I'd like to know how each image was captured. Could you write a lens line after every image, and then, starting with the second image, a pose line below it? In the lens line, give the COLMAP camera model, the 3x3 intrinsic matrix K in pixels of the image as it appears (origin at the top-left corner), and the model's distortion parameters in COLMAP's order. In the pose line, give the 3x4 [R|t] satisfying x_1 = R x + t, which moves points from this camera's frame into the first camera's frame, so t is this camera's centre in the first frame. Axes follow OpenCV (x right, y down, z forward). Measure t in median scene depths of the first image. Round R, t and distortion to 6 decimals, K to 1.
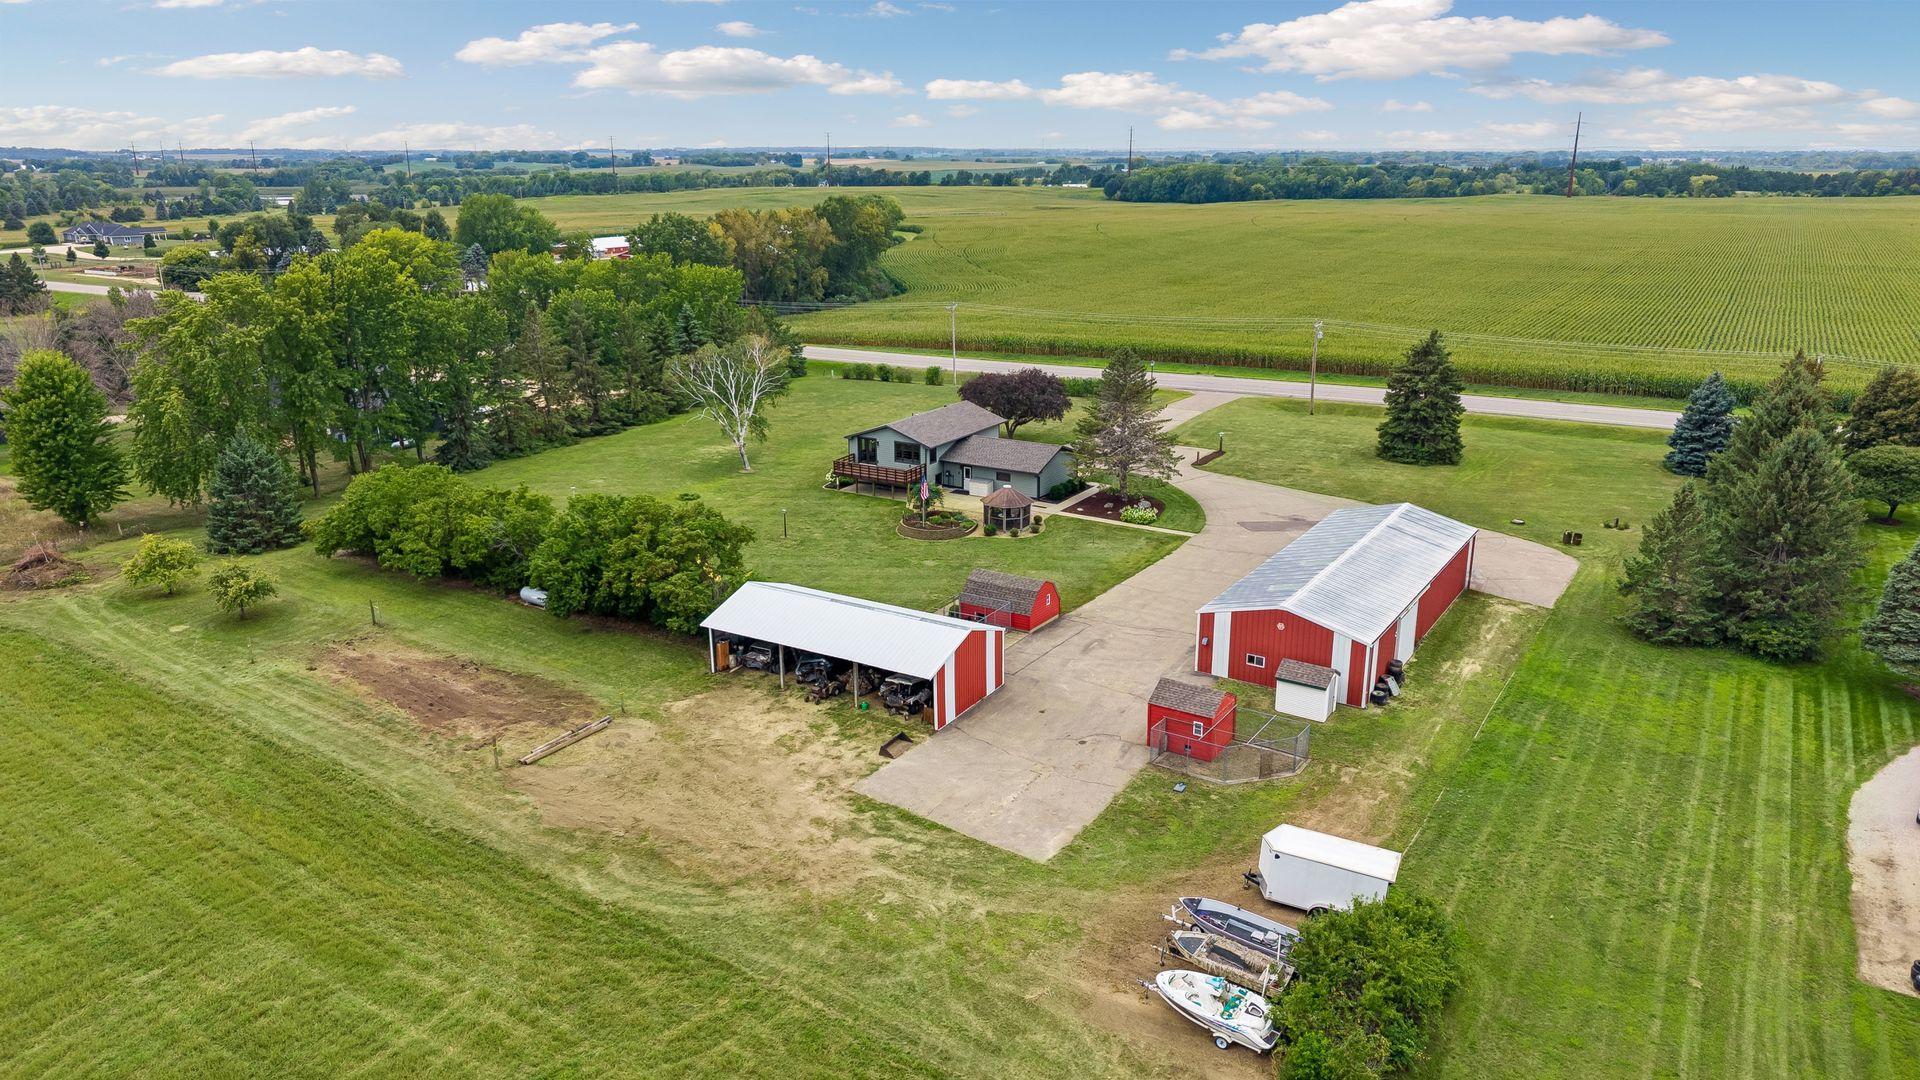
lens RADIAL K [[1318.2, 0, 960.0], [0, 1318.2, 540.0], [0, 0, 1]] dist [0.015596, -0.000214]
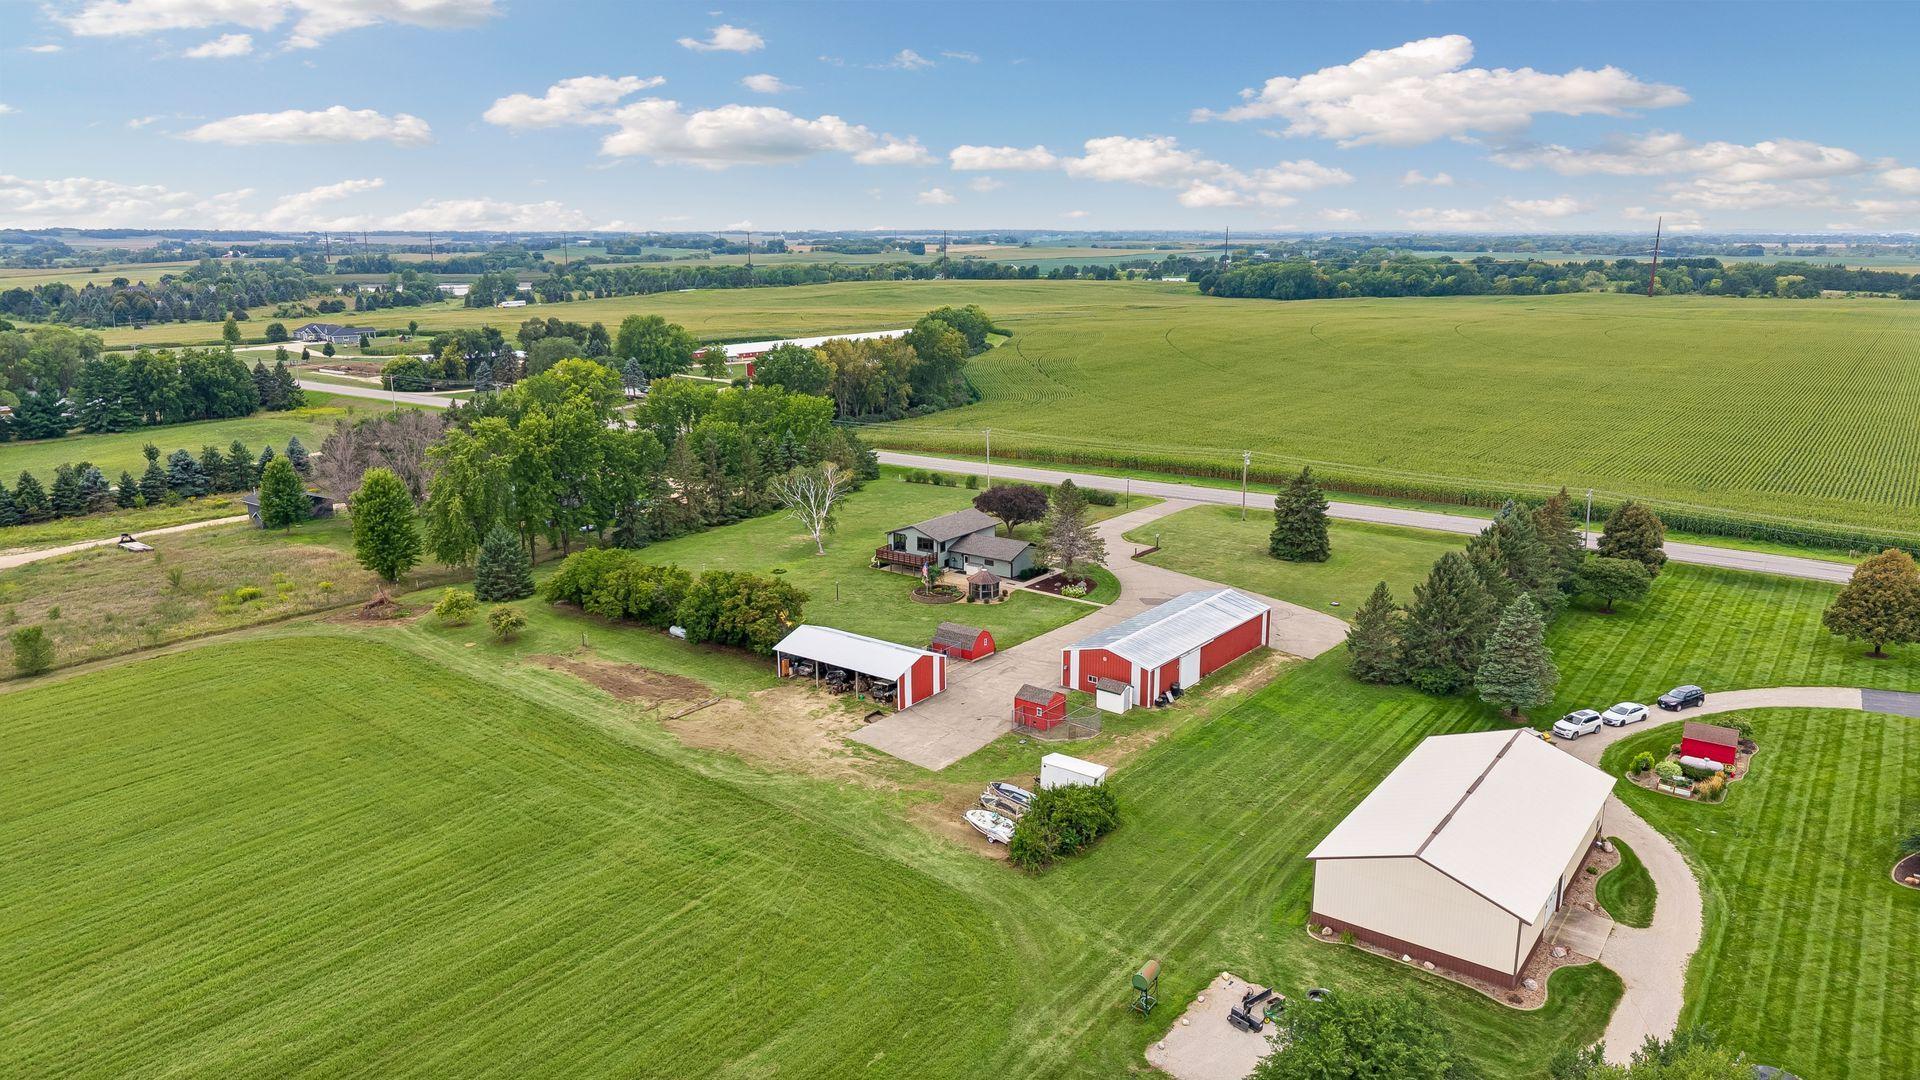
lens RADIAL K [[1300.6, 0, 960.0], [0, 1300.6, 540.0], [0, 0, 1]] dist [0.063162, -0.087747]
pose [[0.995683, 0.023158, -0.089883, 0.145082], [-0.027908, 0.998259, -0.051955, 0.002930], [0.088524, 0.054239, 0.994596, -0.502295]]
